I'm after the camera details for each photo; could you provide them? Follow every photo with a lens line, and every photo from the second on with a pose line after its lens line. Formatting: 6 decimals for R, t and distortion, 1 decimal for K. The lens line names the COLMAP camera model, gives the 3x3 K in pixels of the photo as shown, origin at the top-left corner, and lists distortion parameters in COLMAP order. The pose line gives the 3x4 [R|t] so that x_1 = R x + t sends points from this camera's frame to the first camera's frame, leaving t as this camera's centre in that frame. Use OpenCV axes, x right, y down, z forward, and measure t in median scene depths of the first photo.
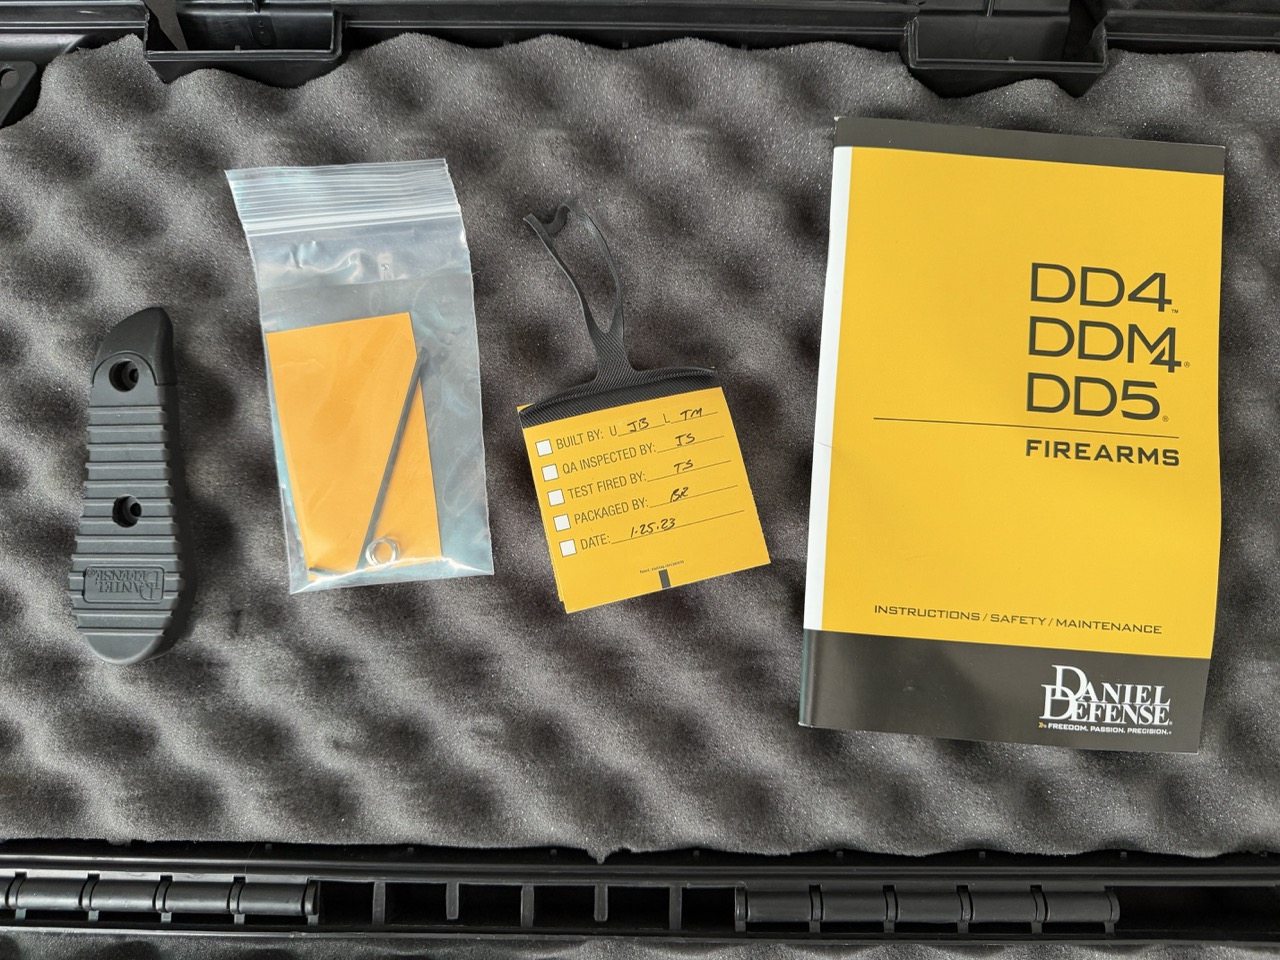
lens RADIAL K [[890.9, 0, 648.3], [0, 890.9, 476.6], [0, 0, 1]] dist [0.000870, -0.004116]
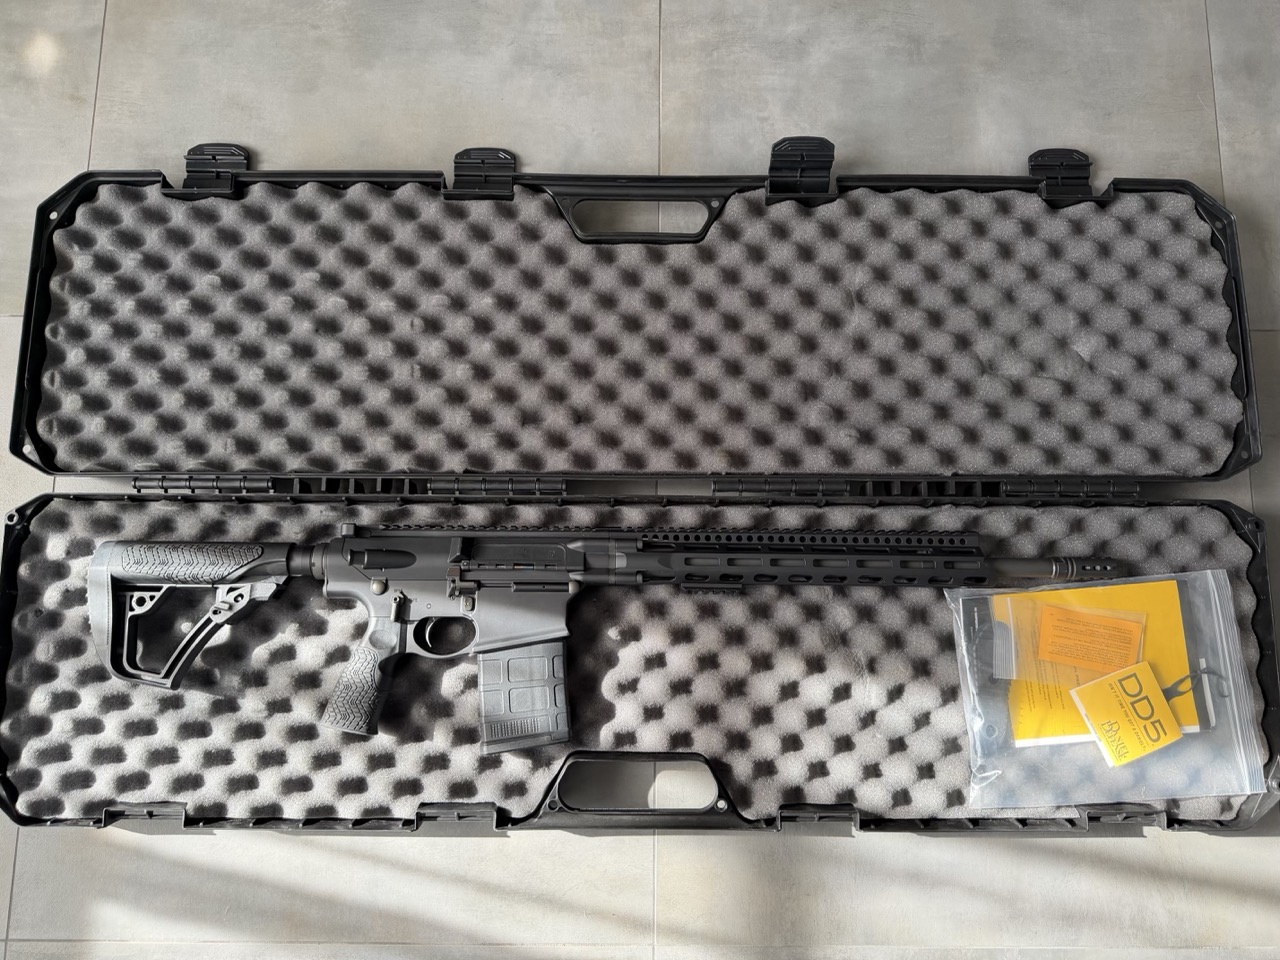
lens RADIAL K [[890.9, 0, 637.1], [0, 890.9, 484.0], [0, 0, 1]] dist [0.000870, -0.004116]
pose [[0.999950, -0.004174, -0.009132, -0.939366], [0.002981, 0.991898, -0.127005, 0.766001], [0.009588, 0.126972, 0.991860, -1.638375]]
